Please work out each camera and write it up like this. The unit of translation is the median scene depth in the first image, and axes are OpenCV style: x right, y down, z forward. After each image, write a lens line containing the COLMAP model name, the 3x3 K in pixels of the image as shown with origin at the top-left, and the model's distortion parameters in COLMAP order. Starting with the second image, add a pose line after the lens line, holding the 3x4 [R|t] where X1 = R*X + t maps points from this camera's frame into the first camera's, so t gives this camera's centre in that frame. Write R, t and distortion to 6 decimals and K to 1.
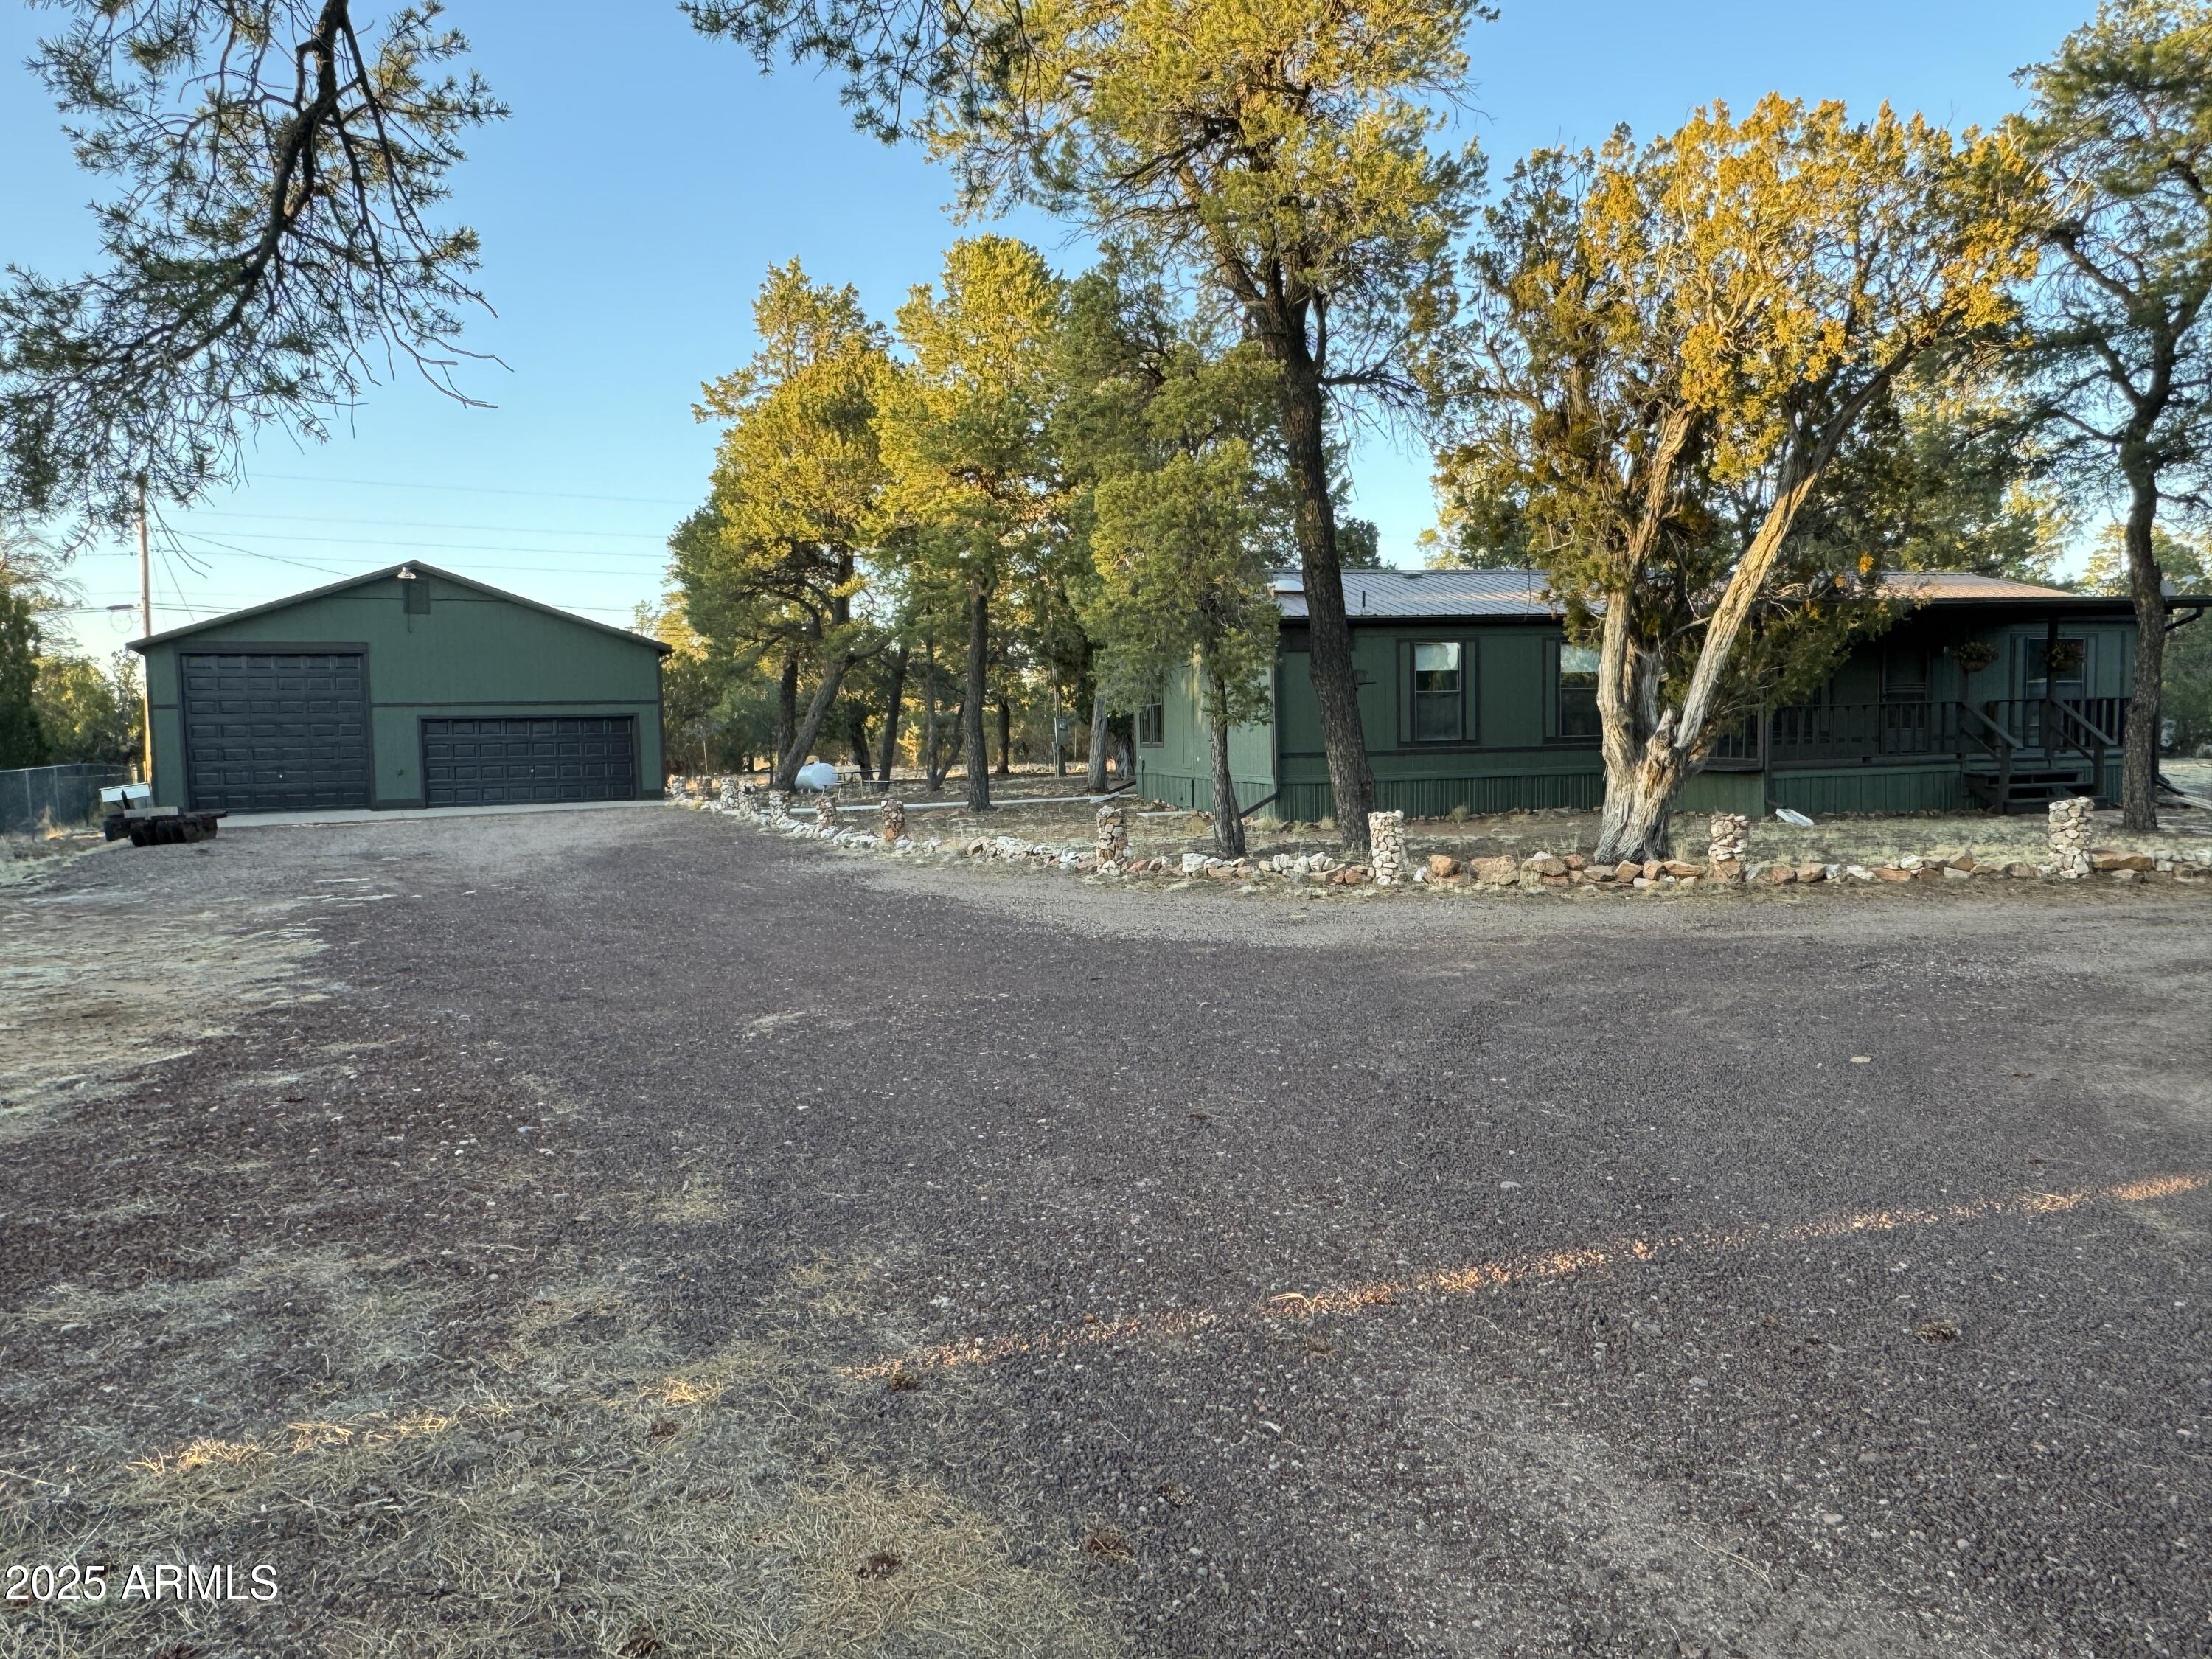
lens RADIAL K [[1500.8, 0, 1106.0], [0, 1500.8, 829.5], [0, 0, 1]] dist [-0.001107, 0.004698]
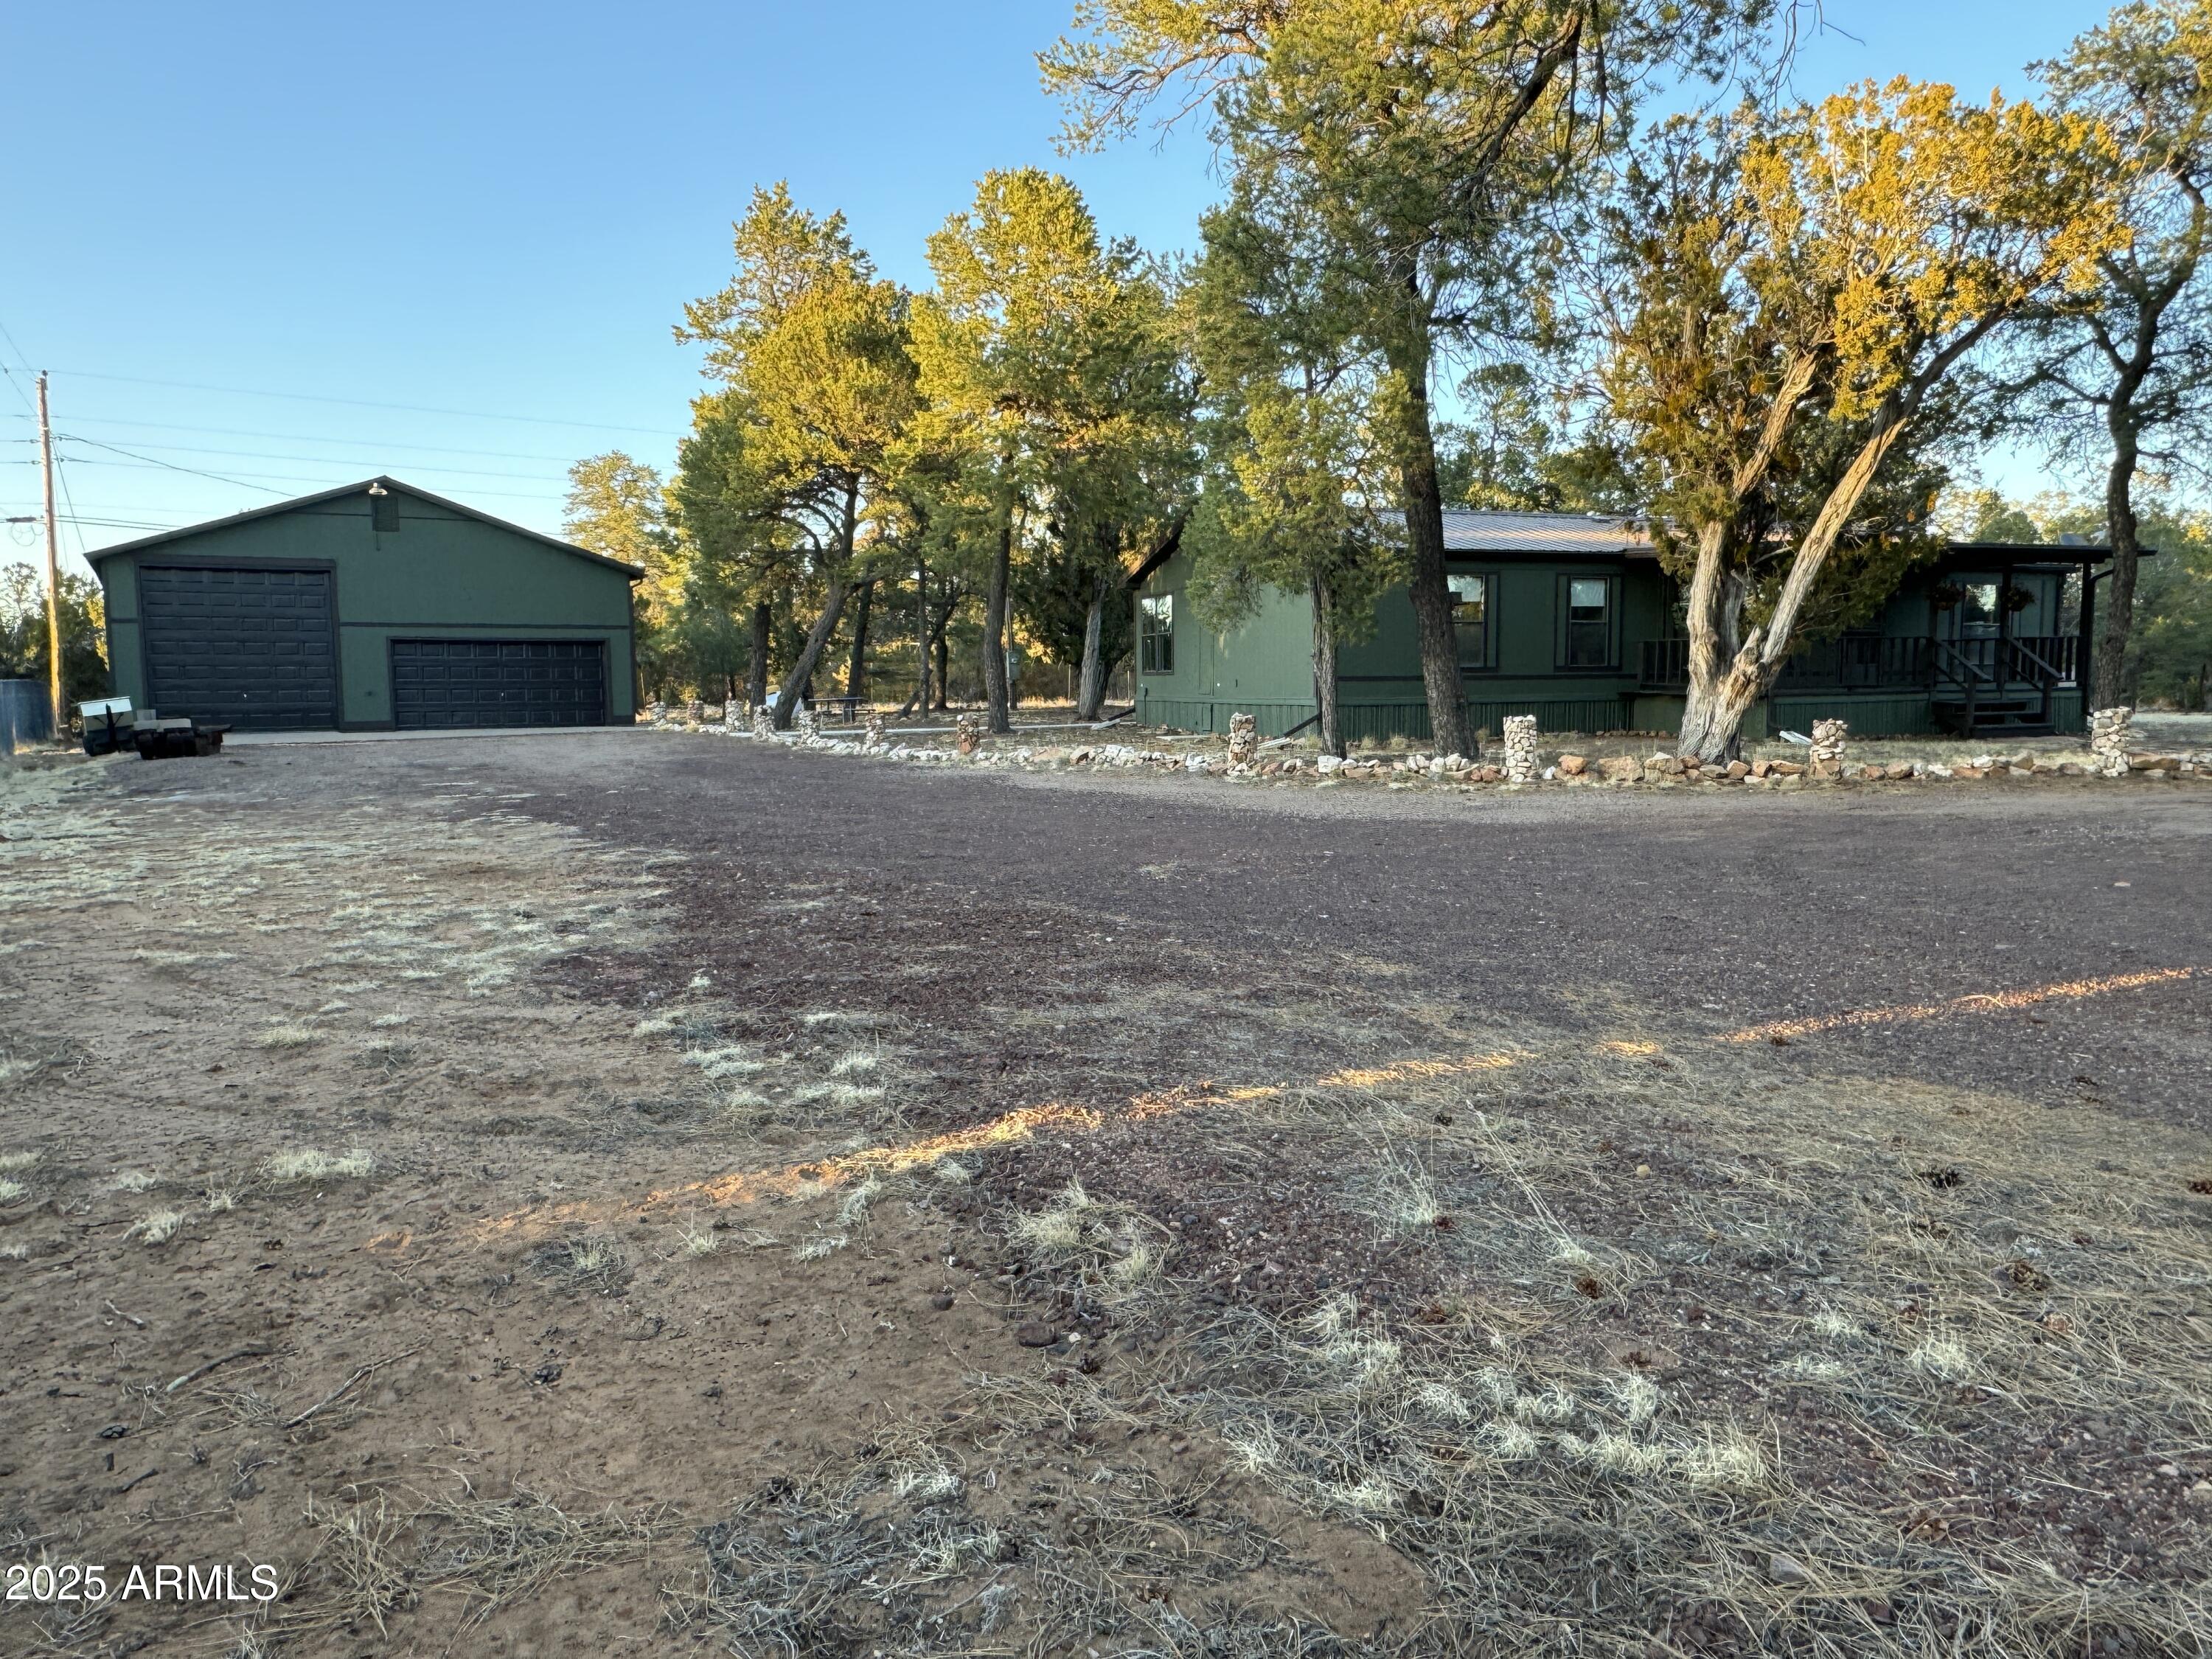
lens RADIAL K [[1500.8, 0, 1106.0], [0, 1500.8, 829.5], [0, 0, 1]] dist [-0.001107, 0.004698]
pose [[0.994231, 0.003423, 0.107206, -0.195605], [-0.006887, 0.999465, 0.031958, 0.032061], [-0.107039, -0.032512, 0.993723, -0.055243]]
